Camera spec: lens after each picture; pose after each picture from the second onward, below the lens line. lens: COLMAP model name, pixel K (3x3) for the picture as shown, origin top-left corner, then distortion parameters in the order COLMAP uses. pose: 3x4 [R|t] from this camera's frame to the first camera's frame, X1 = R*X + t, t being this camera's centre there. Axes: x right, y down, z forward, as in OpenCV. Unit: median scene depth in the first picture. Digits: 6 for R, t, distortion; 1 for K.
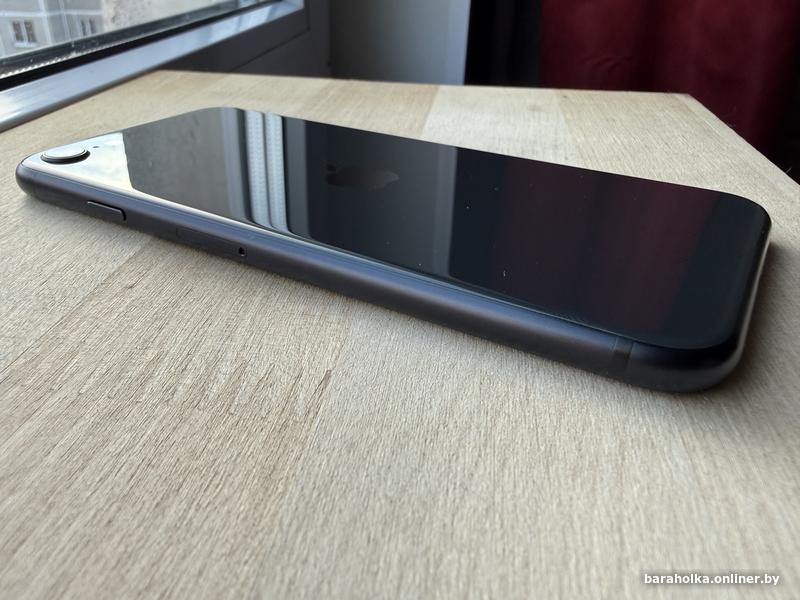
lens RADIAL K [[680.9, 0, 400.0], [0, 680.9, 300.0], [0, 0, 1]] dist [0.061248, -0.068333]
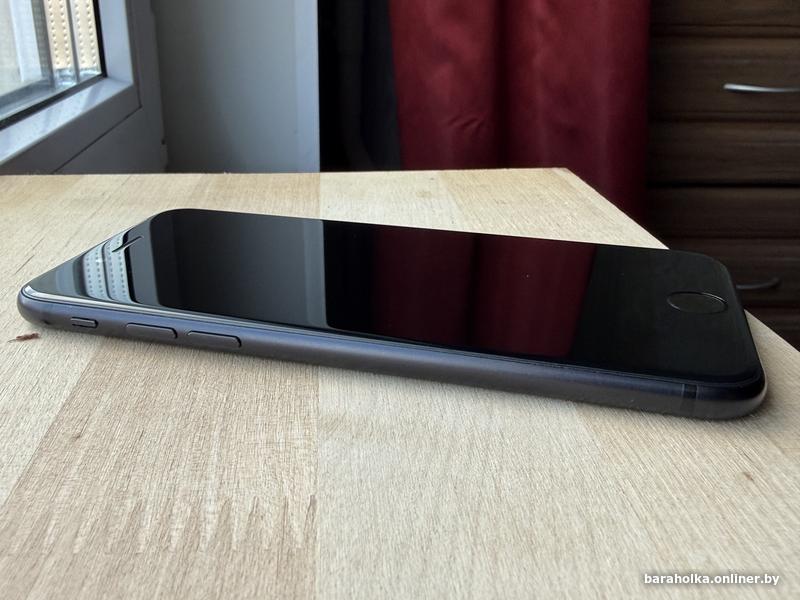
lens RADIAL K [[810.8, 0, 386.6], [0, 810.8, 300.3], [0, 0, 1]] dist [0.024192, 0.011955]
pose [[0.978605, -0.100021, 0.179803, -0.214475], [0.117208, 0.989234, -0.087628, -0.081899], [-0.169102, 0.106828, 0.979792, -0.321184]]
